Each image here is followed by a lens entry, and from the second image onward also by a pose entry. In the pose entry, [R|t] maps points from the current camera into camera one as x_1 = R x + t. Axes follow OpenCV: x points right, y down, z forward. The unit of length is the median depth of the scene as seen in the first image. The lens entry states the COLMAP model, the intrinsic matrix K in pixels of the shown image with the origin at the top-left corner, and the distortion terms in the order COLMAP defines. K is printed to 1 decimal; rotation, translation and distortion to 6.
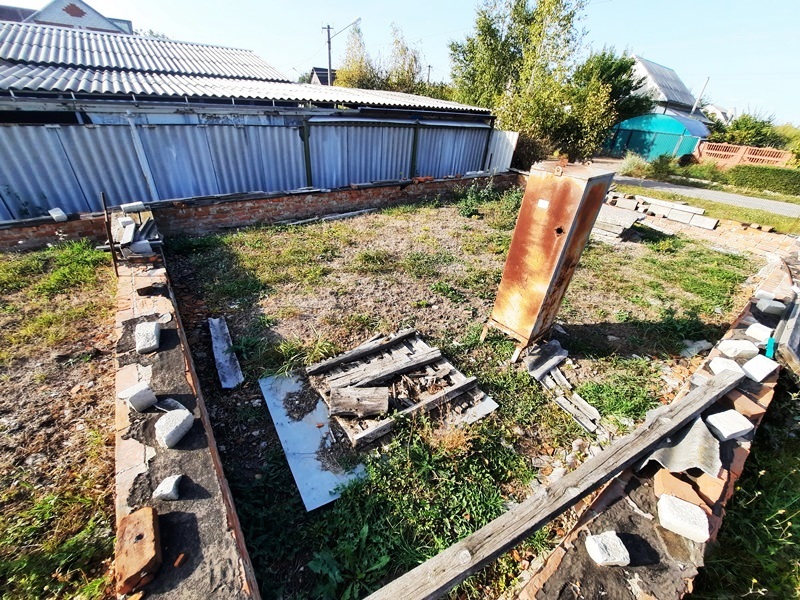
lens RADIAL K [[316.8, 0, 395.9], [0, 316.8, 313.1], [0, 0, 1]] dist [-0.019065, 0.000363]
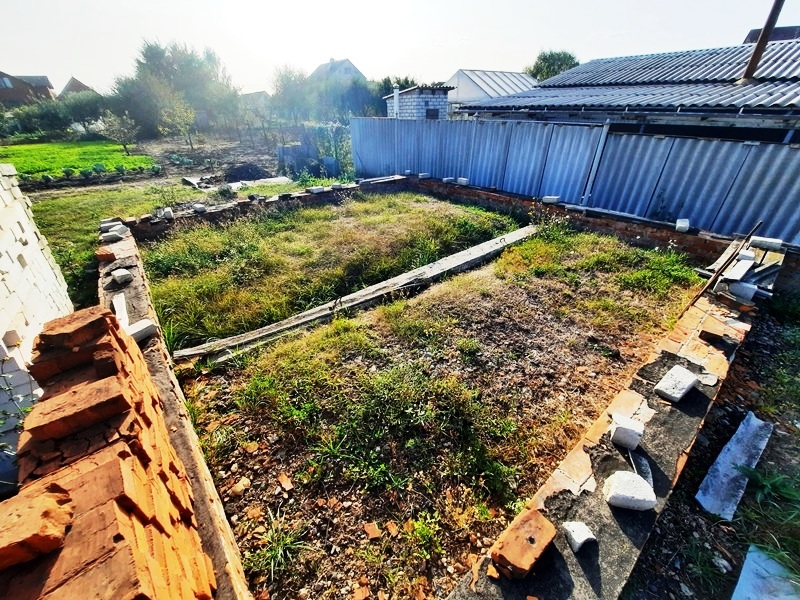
lens RADIAL K [[316.8, 0, 395.9], [0, 316.8, 313.1], [0, 0, 1]] dist [-0.019065, 0.000363]
pose [[0.059723, 0.500807, -0.863496, -0.167718], [-0.535328, 0.746194, 0.395749, 0.003448], [0.842530, 0.438618, 0.312662, -0.006593]]
